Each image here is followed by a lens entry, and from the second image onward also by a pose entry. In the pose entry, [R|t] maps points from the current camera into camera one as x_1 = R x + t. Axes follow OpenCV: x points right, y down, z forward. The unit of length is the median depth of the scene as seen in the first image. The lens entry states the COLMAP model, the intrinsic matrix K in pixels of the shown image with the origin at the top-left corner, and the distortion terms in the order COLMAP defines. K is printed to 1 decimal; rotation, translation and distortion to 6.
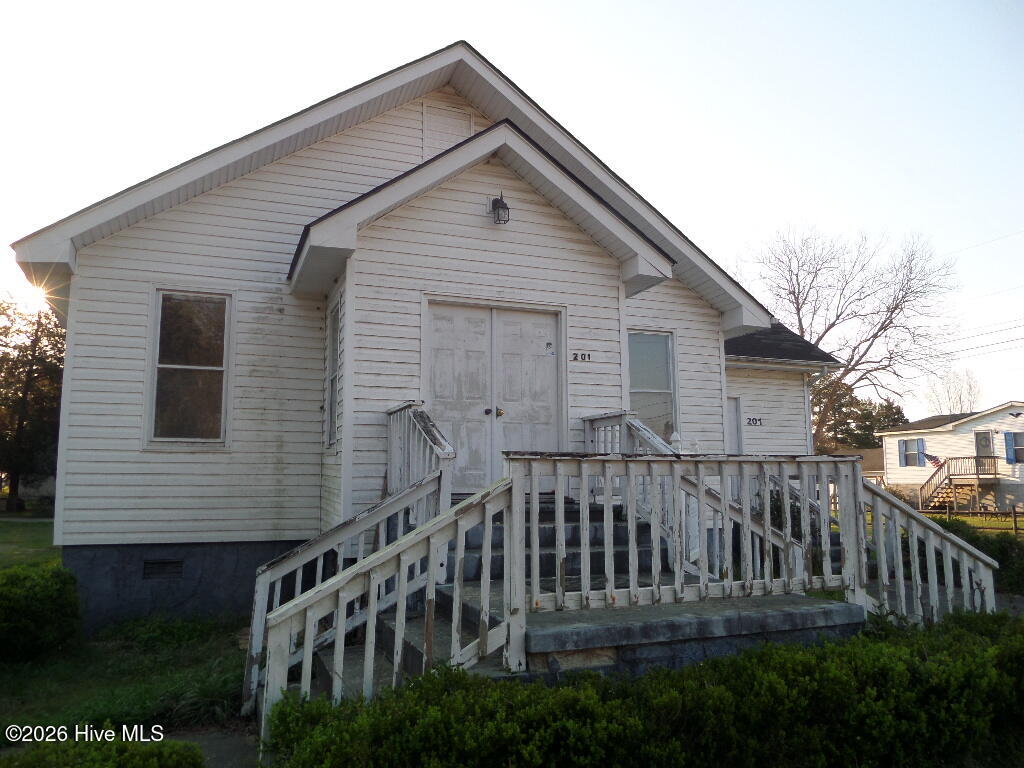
lens RADIAL K [[750.3, 0, 509.0], [0, 750.3, 389.0], [0, 0, 1]] dist [-0.000616, -0.022234]
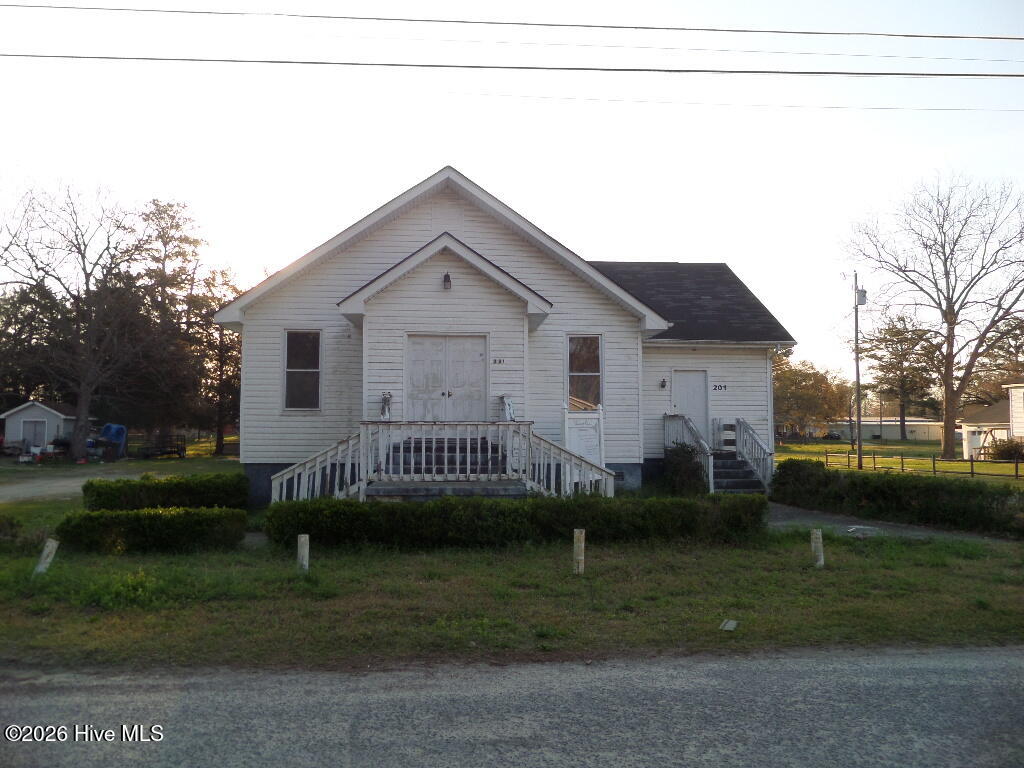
lens RADIAL K [[750.3, 0, 509.0], [0, 750.3, 389.0], [0, 0, 1]] dist [-0.000616, -0.022234]
pose [[0.961811, -0.010891, -0.273499, 0.609910], [0.029169, 0.997596, 0.062853, -0.089658], [0.272157, -0.068430, 0.959816, -0.690109]]
